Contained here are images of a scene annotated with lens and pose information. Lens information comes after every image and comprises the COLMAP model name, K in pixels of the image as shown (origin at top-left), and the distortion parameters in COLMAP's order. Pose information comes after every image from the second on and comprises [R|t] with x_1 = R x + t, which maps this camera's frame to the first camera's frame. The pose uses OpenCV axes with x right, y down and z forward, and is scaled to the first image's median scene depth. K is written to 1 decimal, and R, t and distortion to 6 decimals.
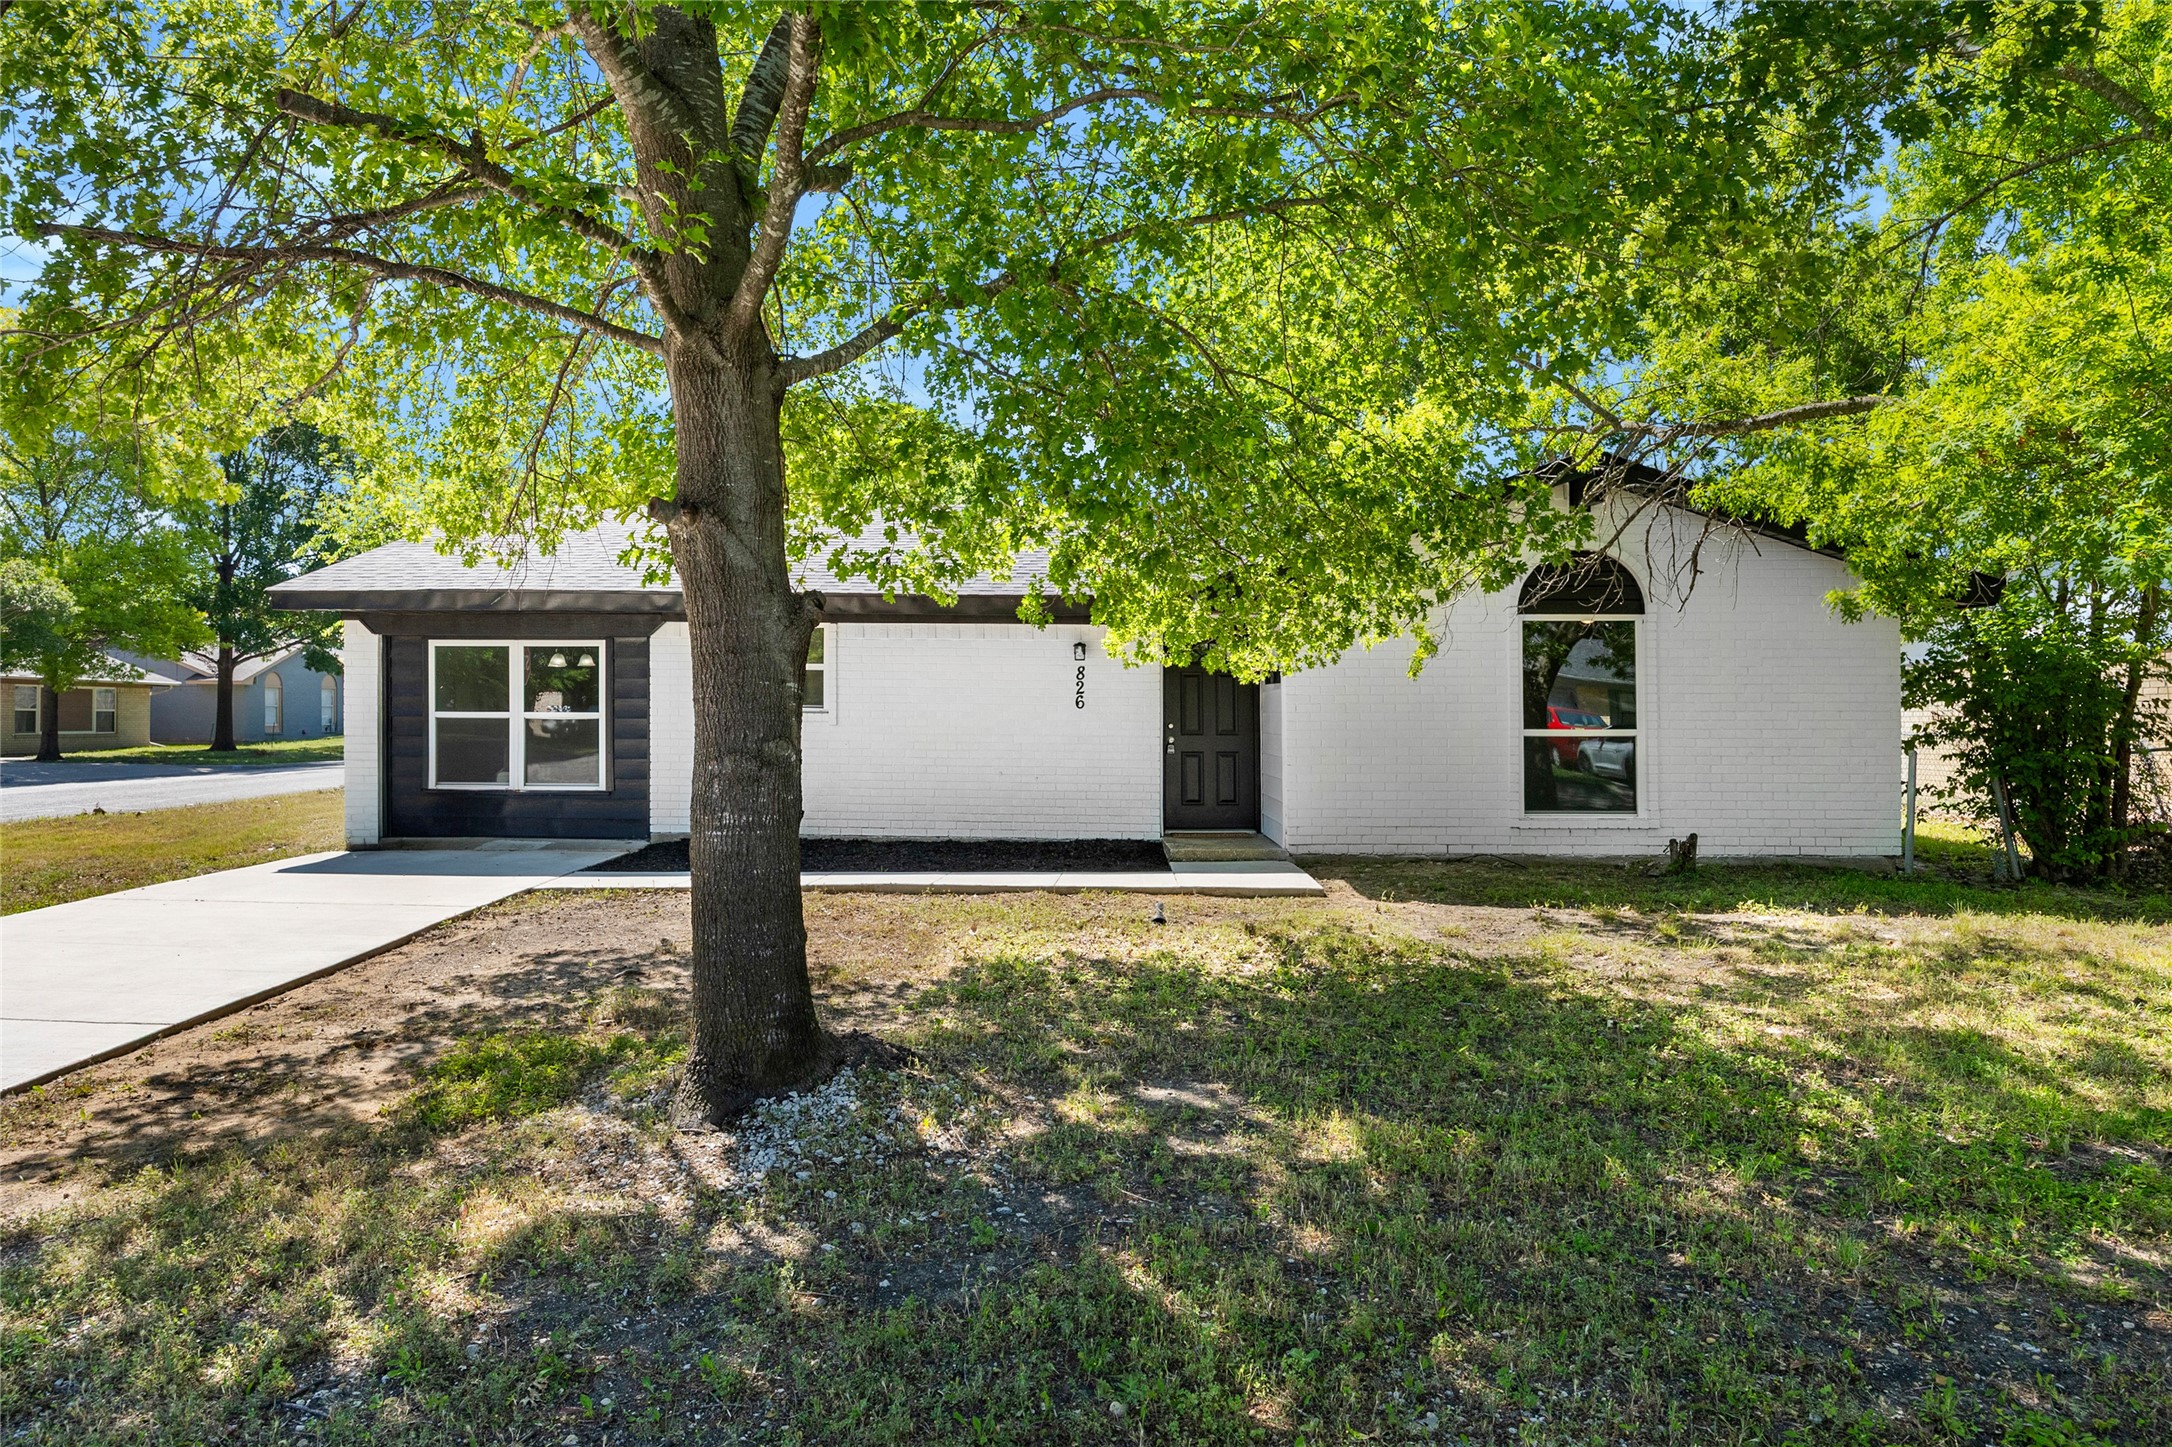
lens RADIAL K [[1350.4, 0, 1076.9], [0, 1350.4, 722.6], [0, 0, 1]] dist [-0.003875, 0.000521]
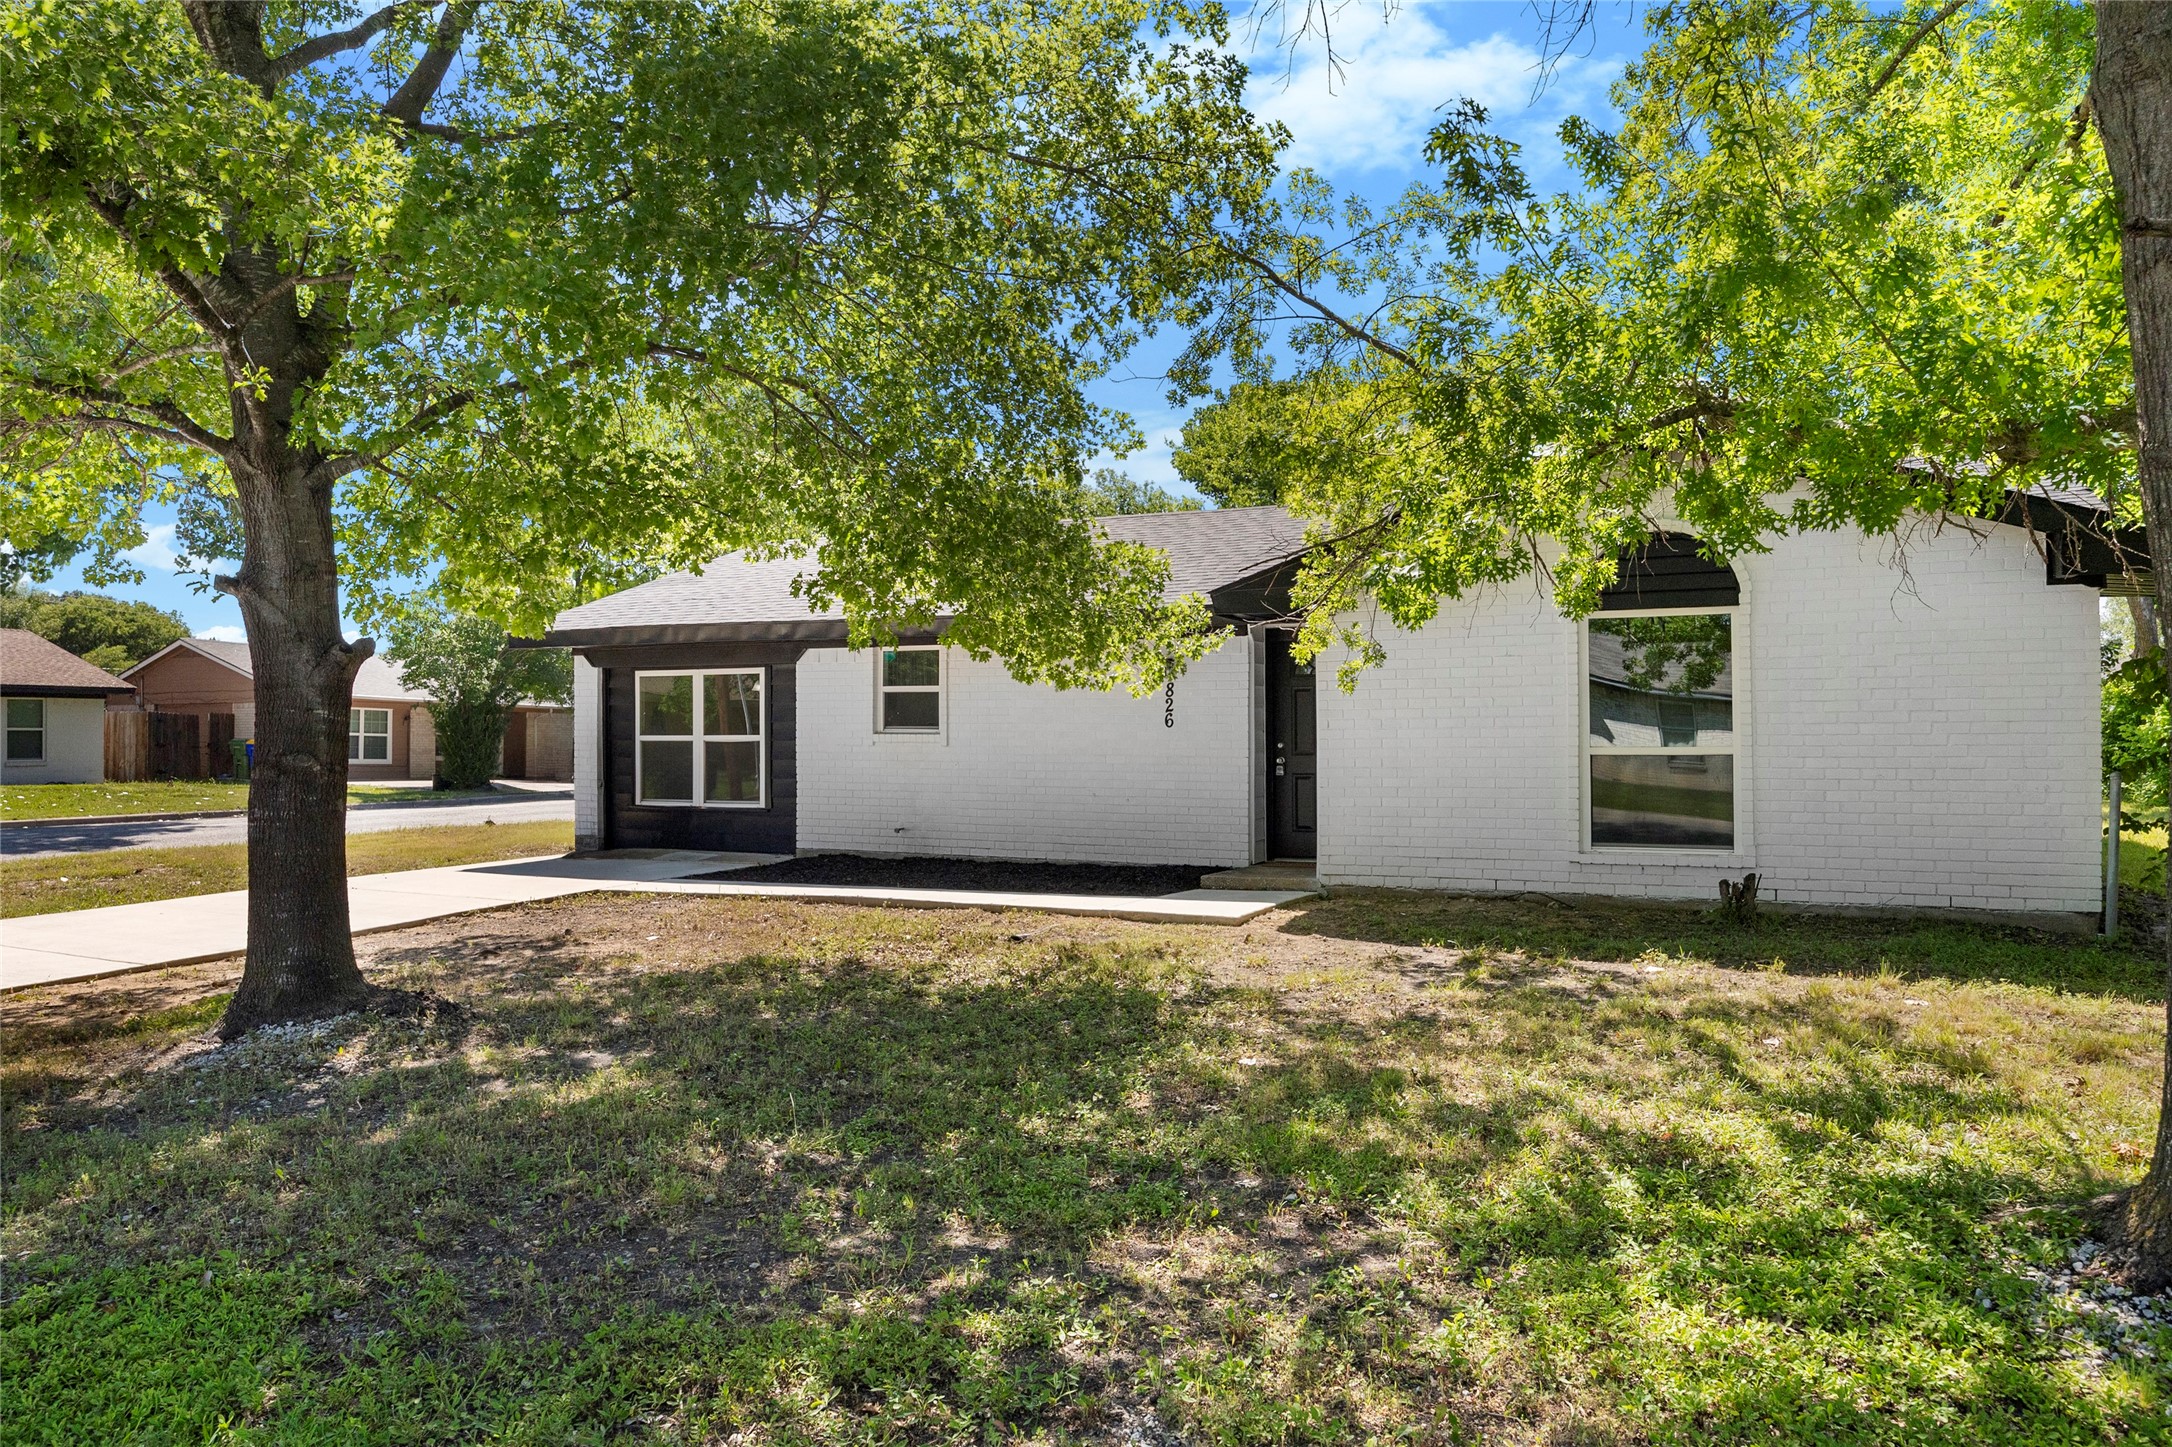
lens RADIAL K [[1560.0, 0, 1093.3], [0, 1560.0, 729.9], [0, 0, 1]] dist [0.003743, 0.001712]
pose [[0.911982, -0.009064, -0.410130, 0.402853], [0.005166, 0.999930, -0.010613, 0.002741], [0.410198, 0.007560, 0.911965, -0.020590]]
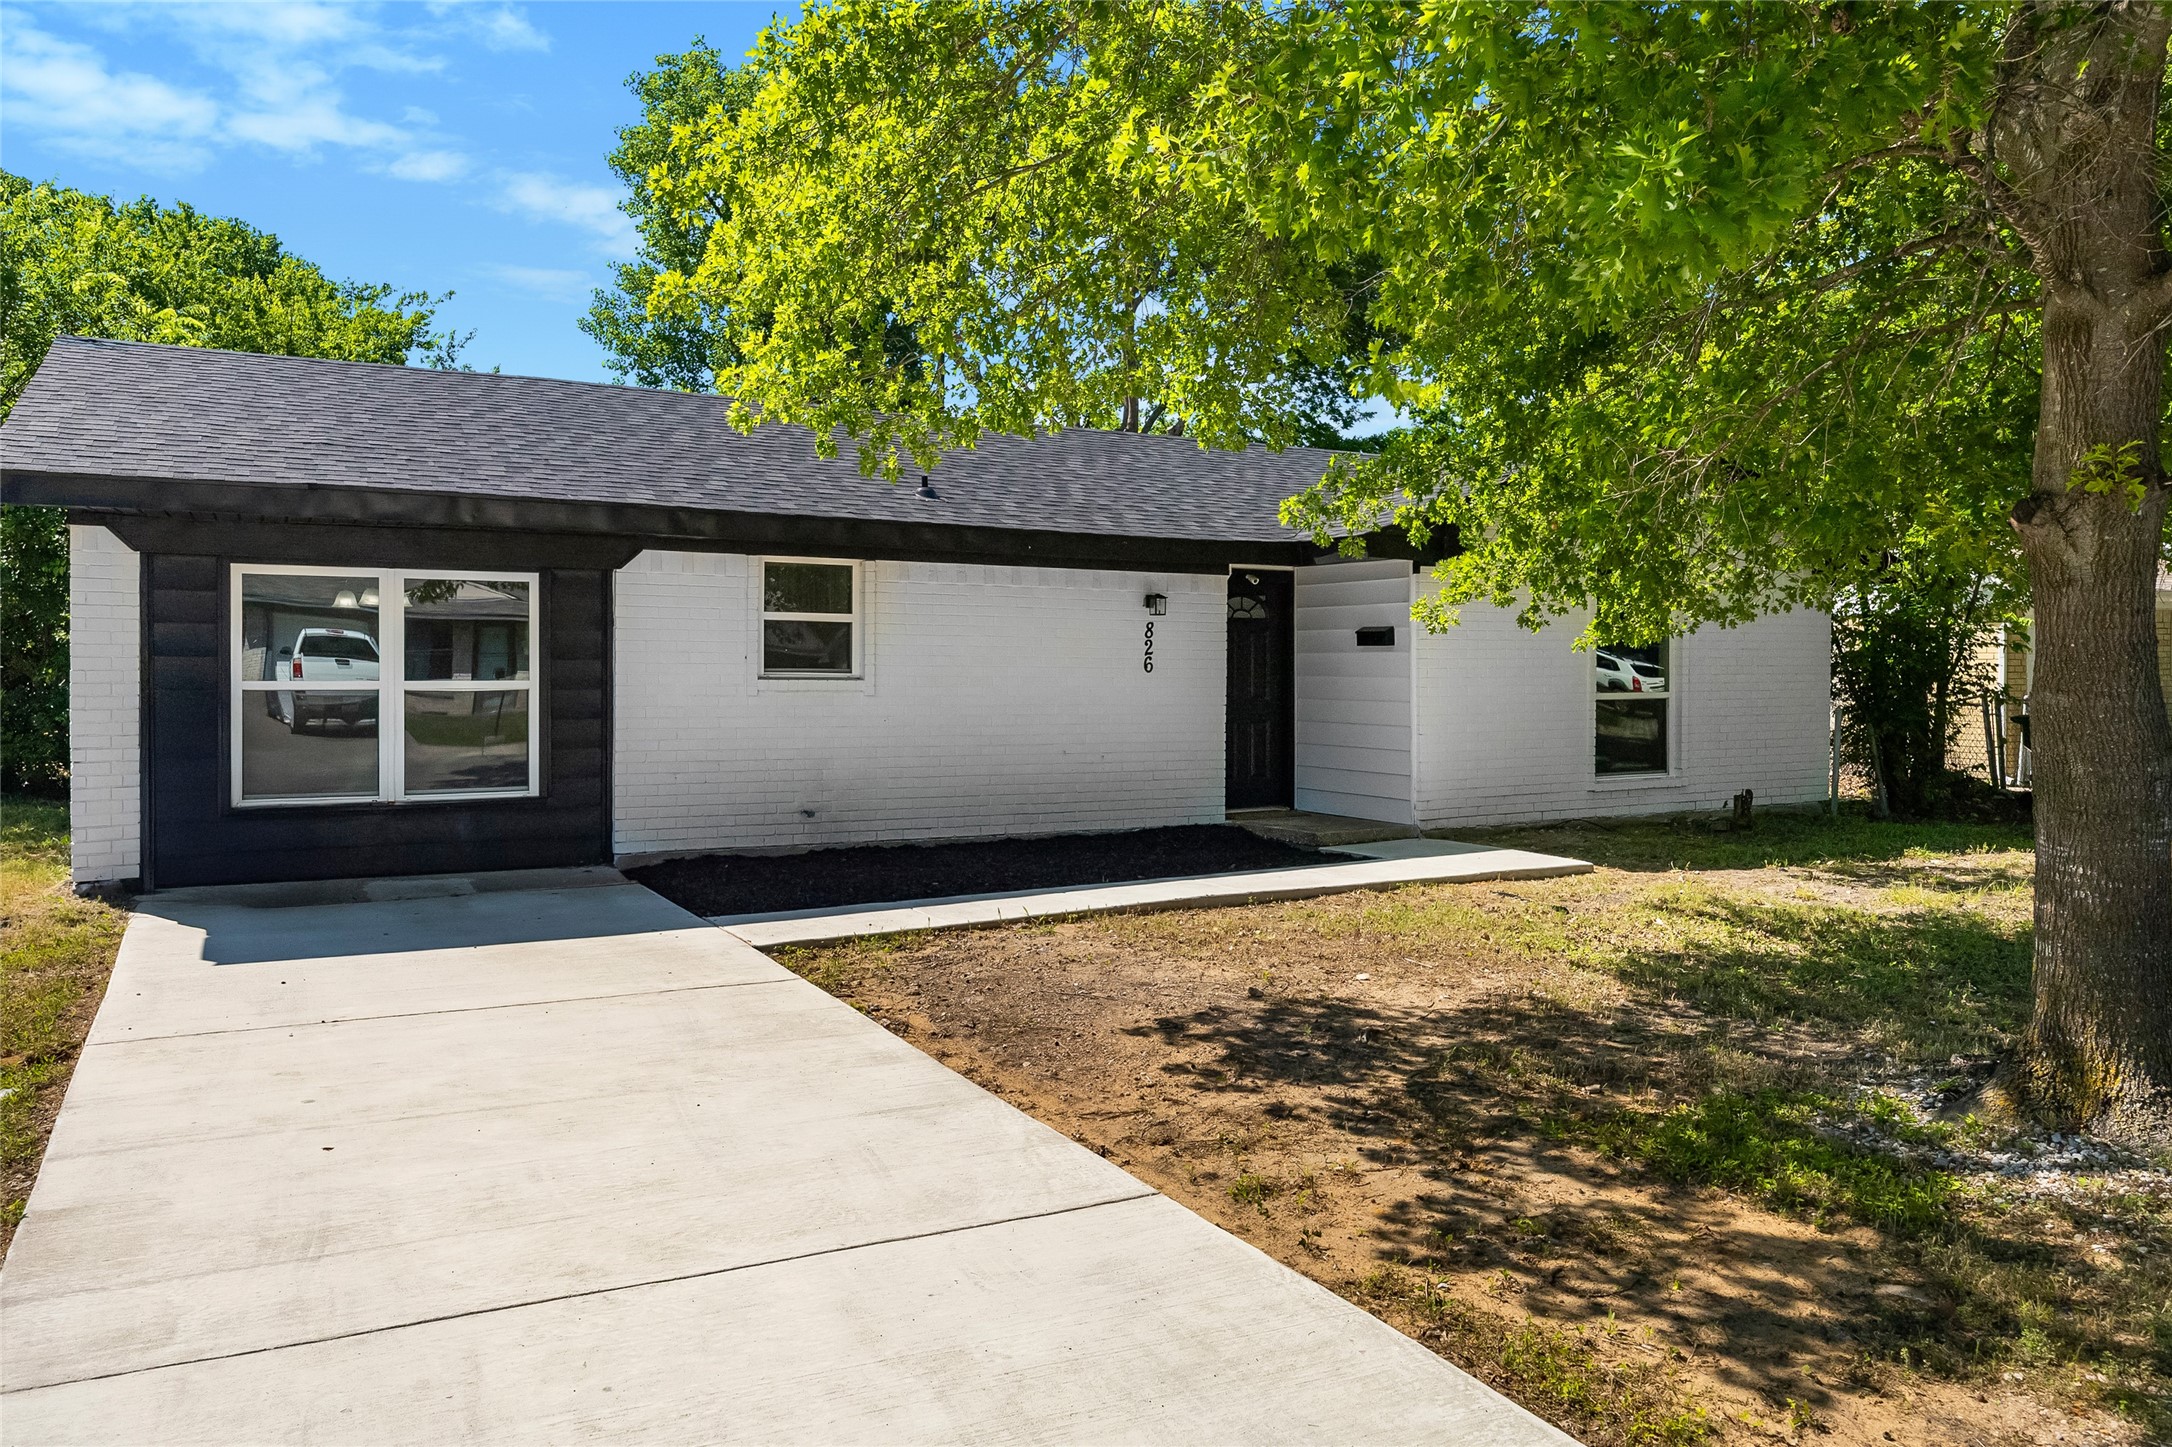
lens RADIAL K [[1560.0, 0, 1092.9], [0, 1560.0, 714.4], [0, 0, 1]] dist [0.003743, 0.001712]
pose [[0.835892, -0.018805, 0.548572, -0.556526], [0.002544, 0.999535, 0.030388, -0.014092], [-0.548888, -0.024006, 0.835551, 0.204953]]
